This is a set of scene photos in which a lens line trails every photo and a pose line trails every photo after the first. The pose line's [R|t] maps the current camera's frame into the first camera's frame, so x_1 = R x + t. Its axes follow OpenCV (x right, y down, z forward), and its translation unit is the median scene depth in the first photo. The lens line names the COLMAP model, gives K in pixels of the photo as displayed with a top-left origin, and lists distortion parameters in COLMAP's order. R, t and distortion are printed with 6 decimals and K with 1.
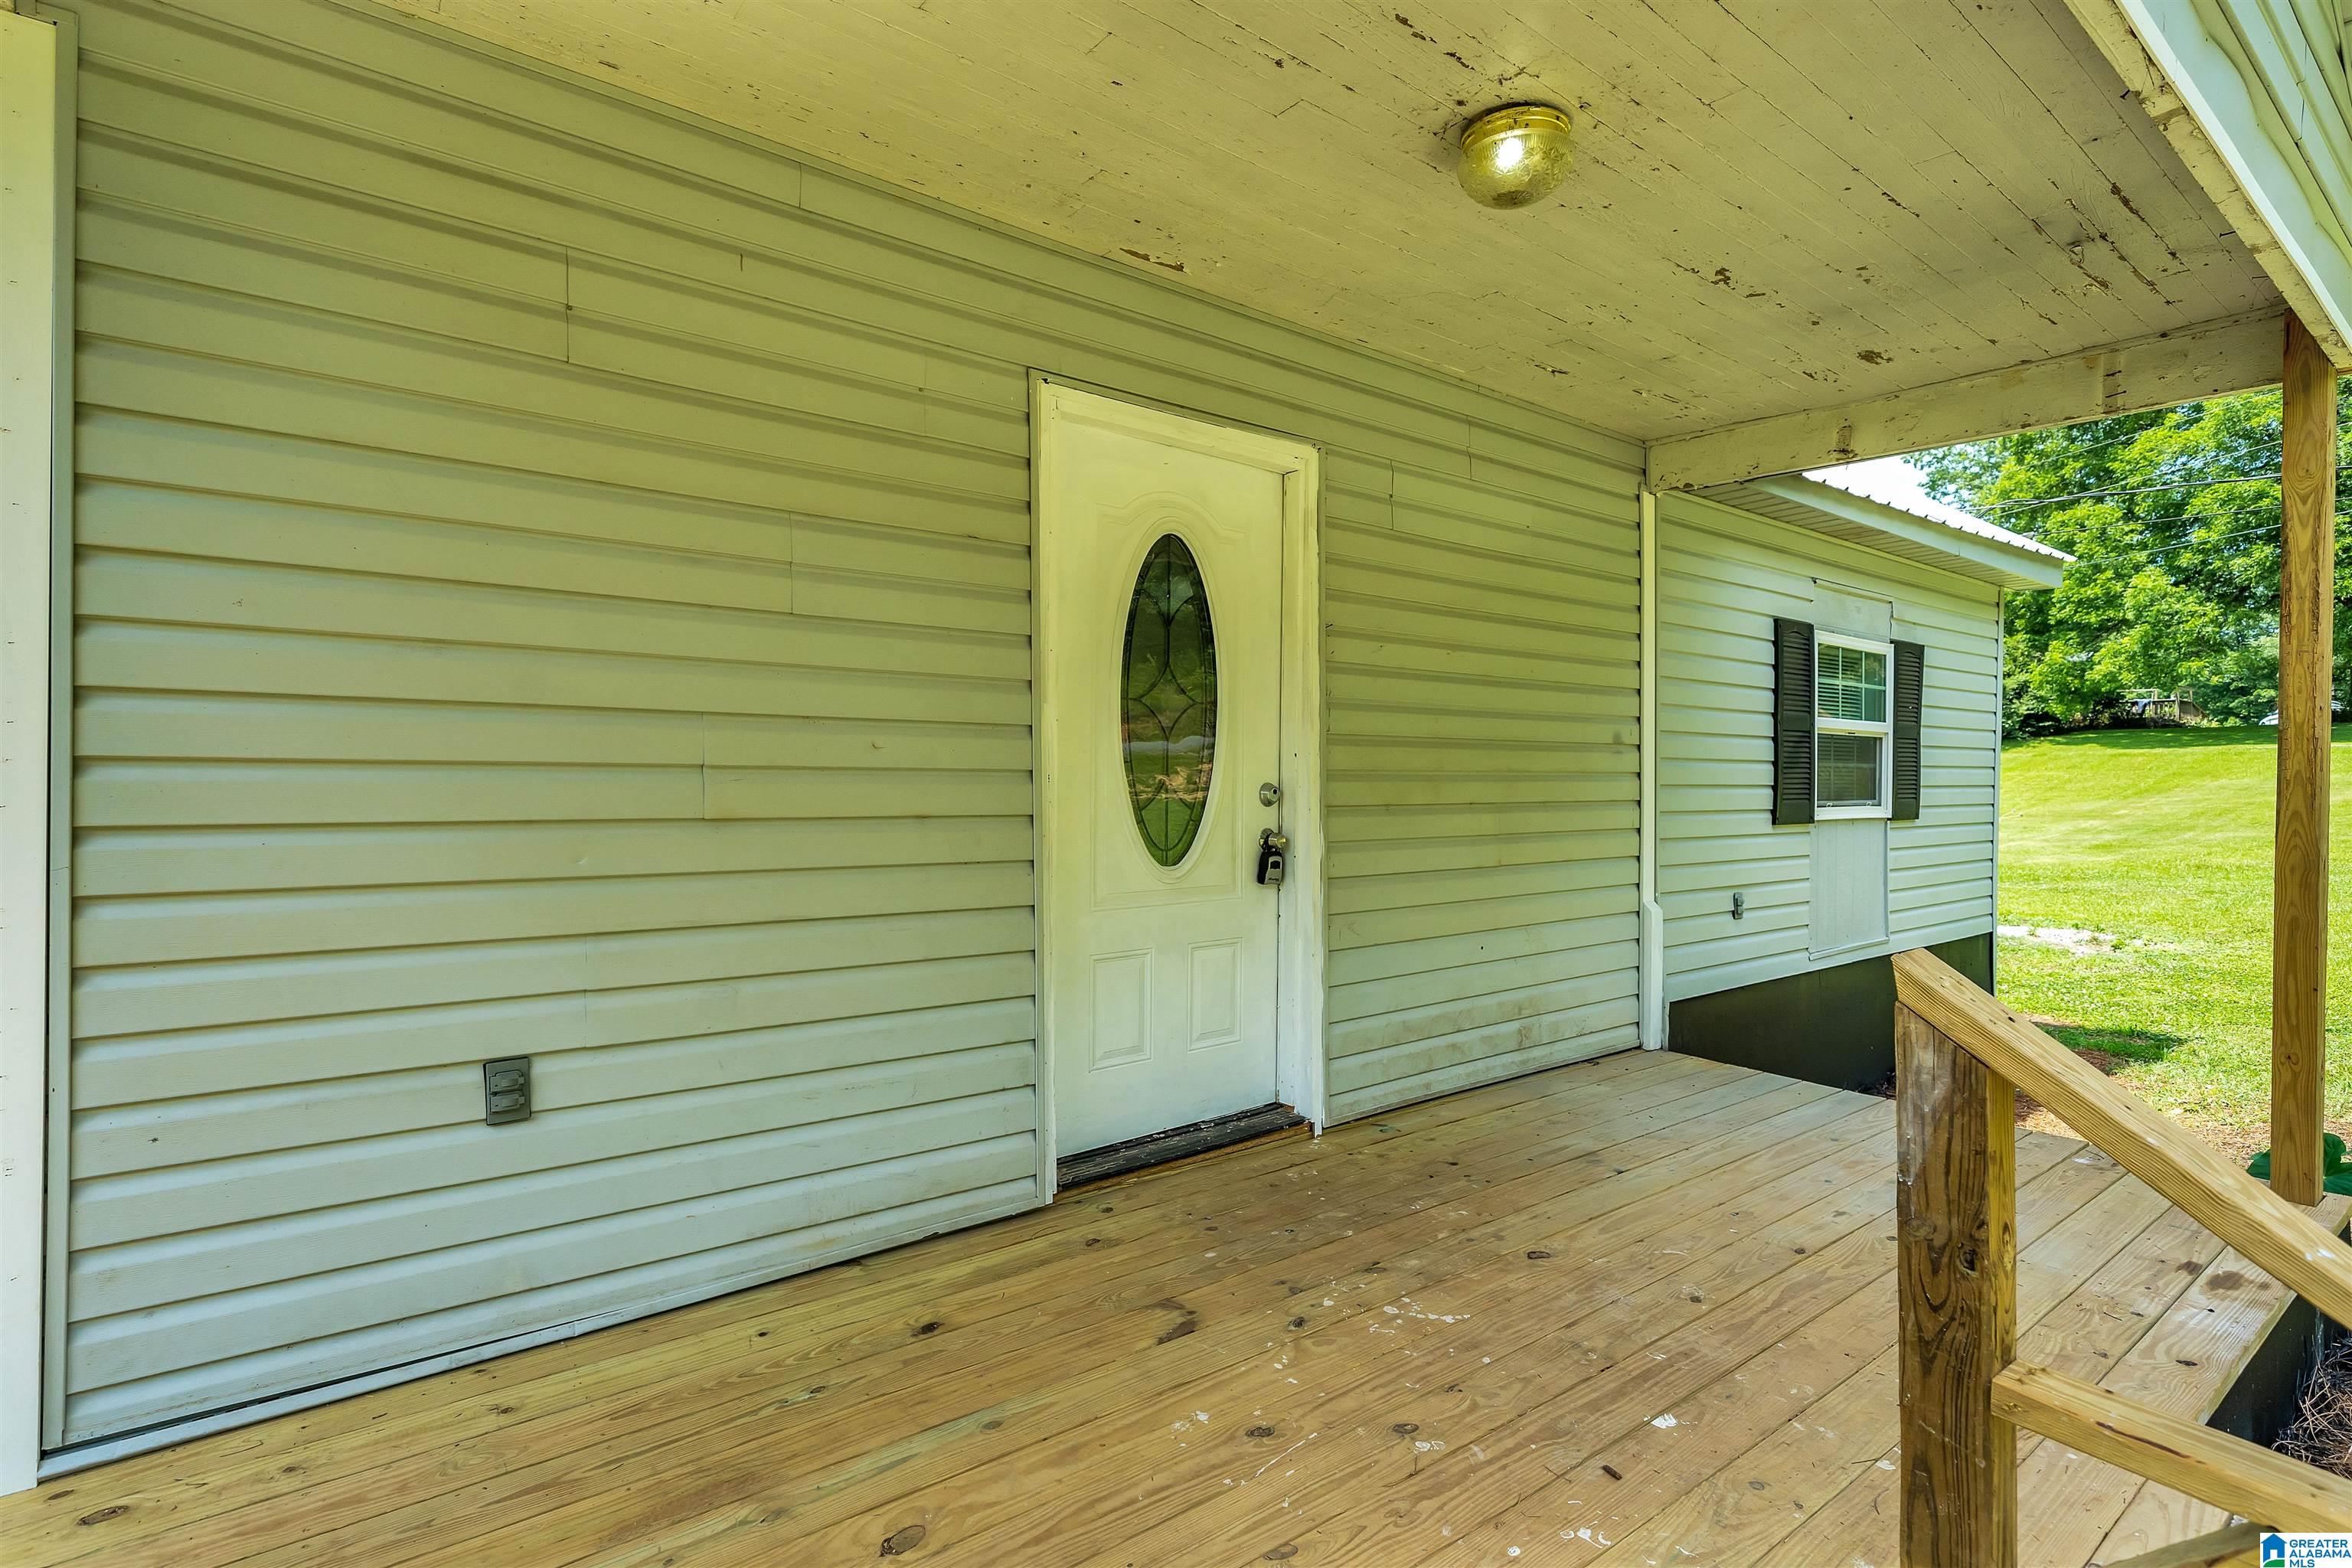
lens RADIAL K [[1141.0, 0, 1198.1], [0, 1141.0, 795.3], [0, 0, 1]] dist [0.004665, -0.000571]
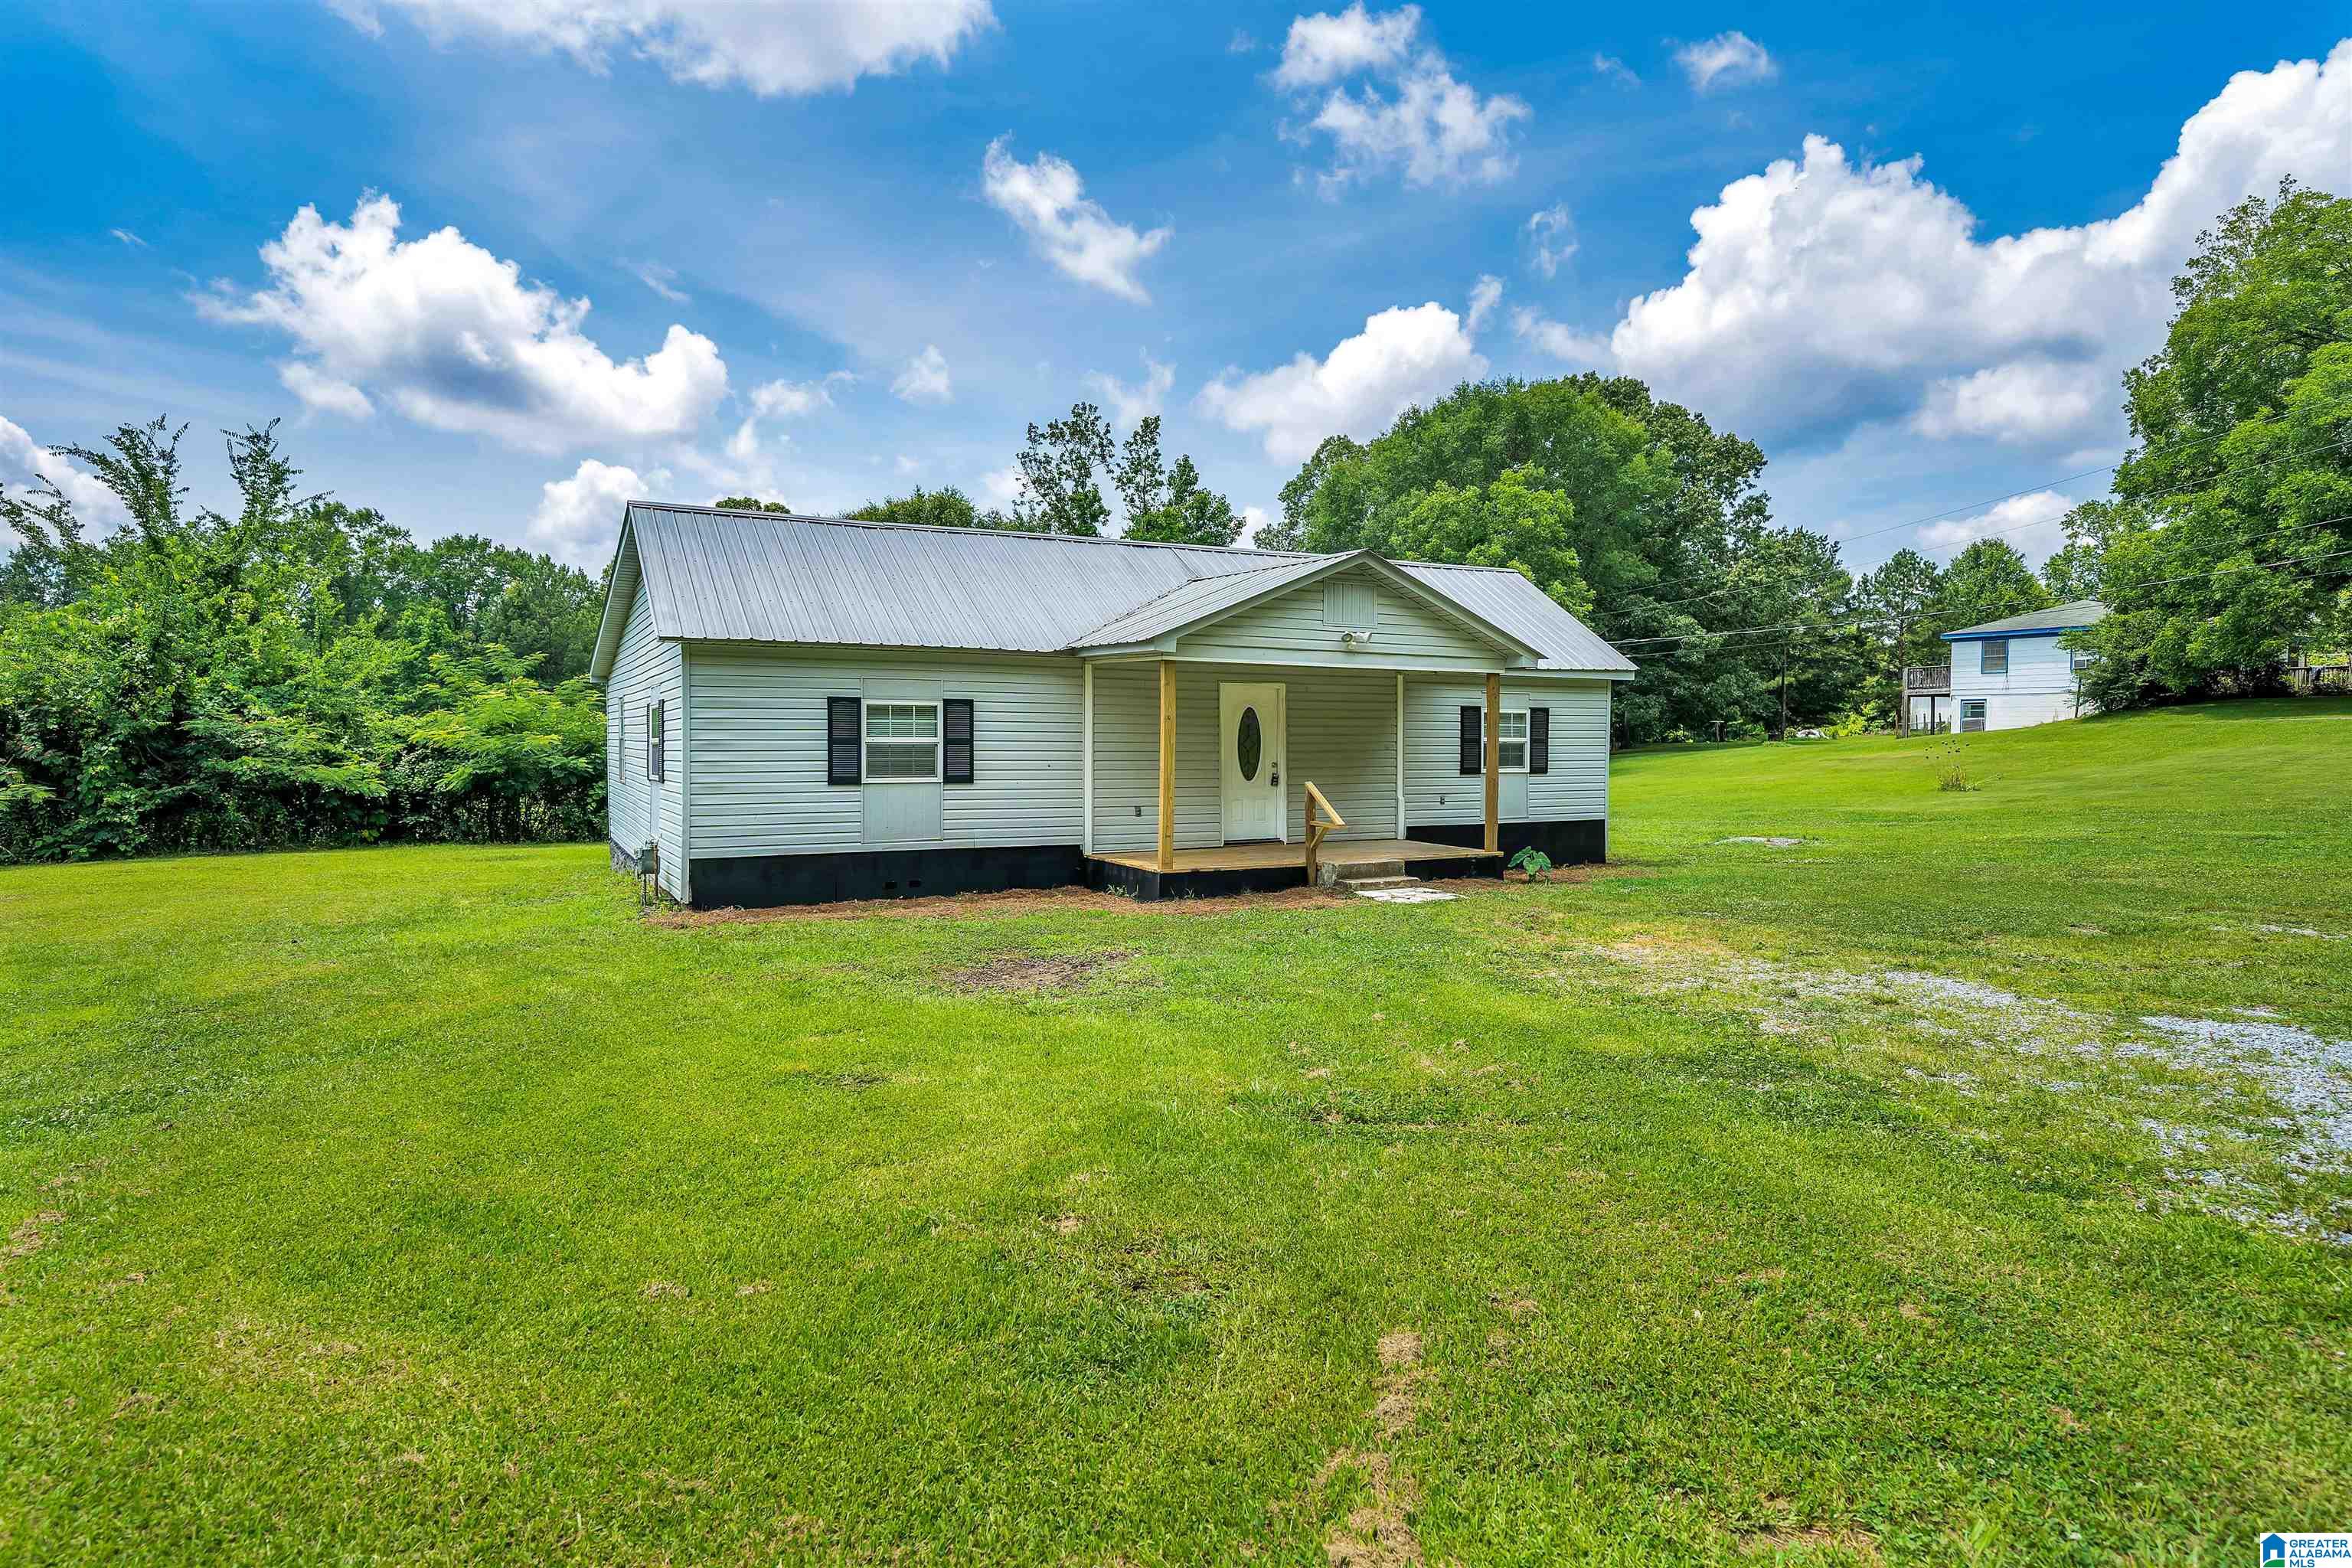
lens RADIAL K [[1234.9, 0, 1164.8], [0, 1234.9, 827.9], [0, 0, 1]] dist [-0.002375, 0.004296]
pose [[0.982102, 0.008197, -0.188173, 0.352695], [0.001670, 0.998634, 0.052217, -0.004639], [0.188345, -0.051597, 0.980747, -2.397874]]
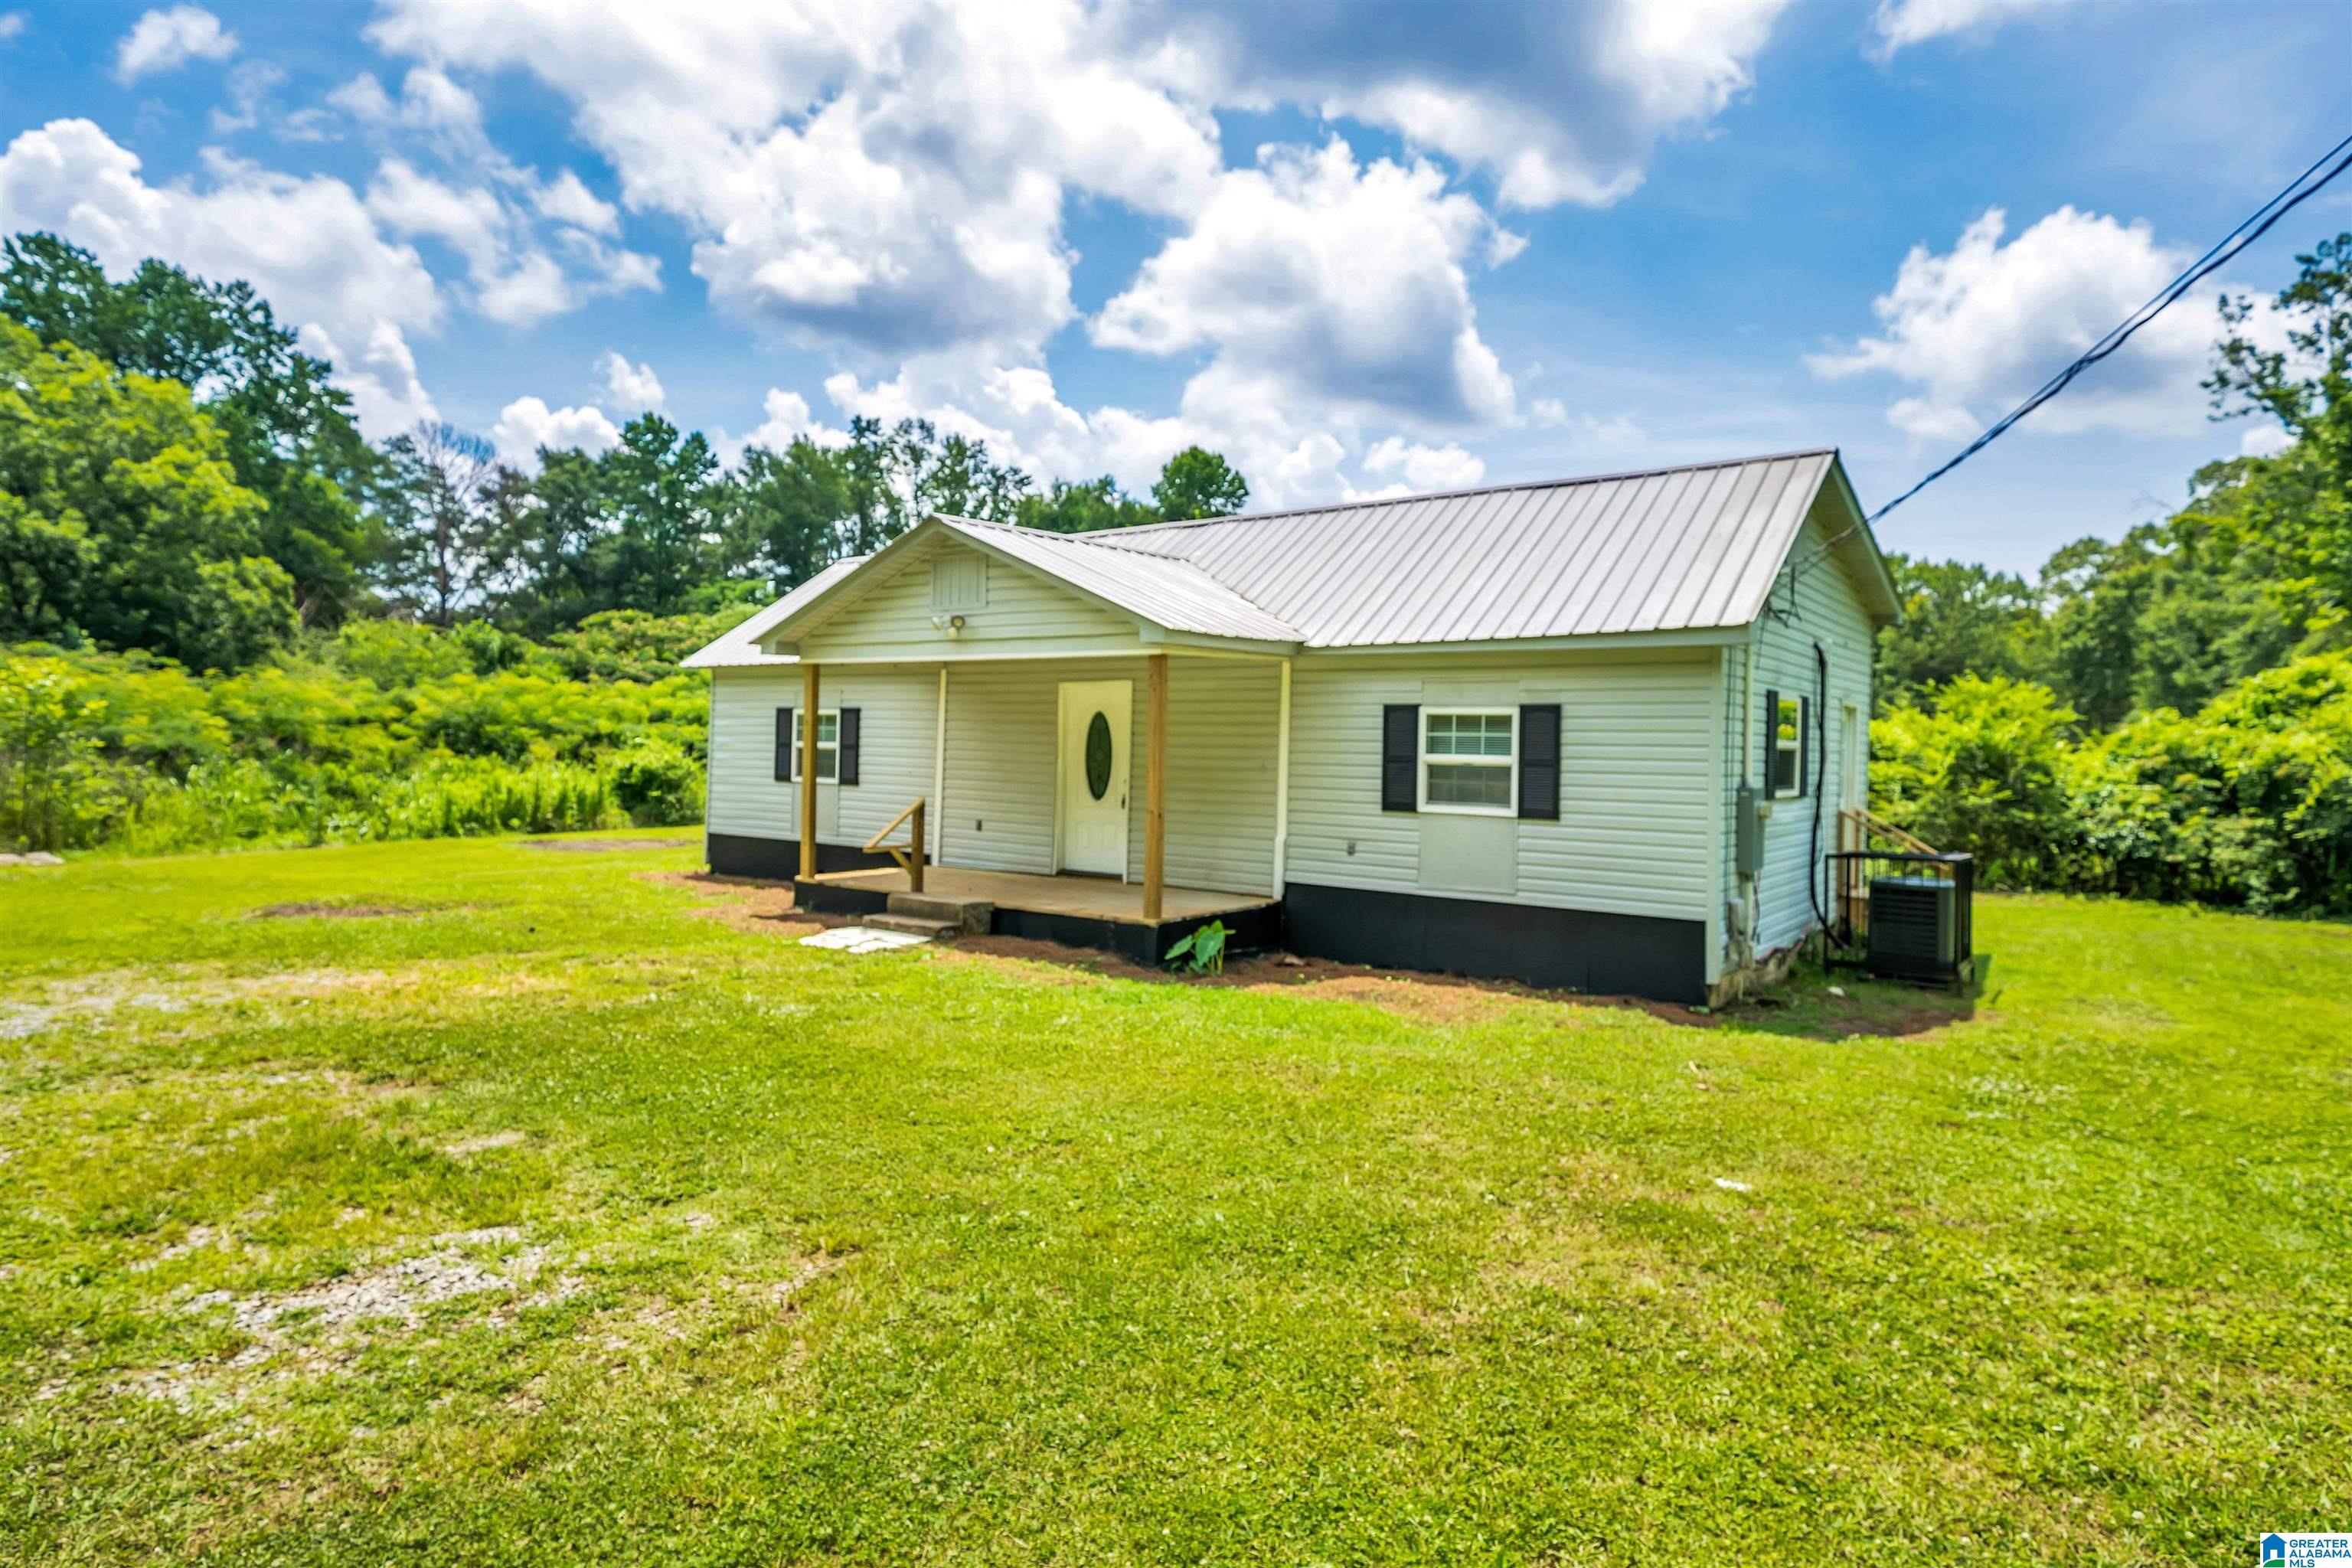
lens RADIAL K [[1302.9, 0, 1184.3], [0, 1302.9, 785.9], [0, 0, 1]] dist [0.005641, -0.000737]
pose [[0.272040, 0.026230, -0.961928, 2.562090], [-0.037232, 0.999167, 0.016716, -0.040844], [0.961565, 0.031267, 0.272790, 0.070961]]
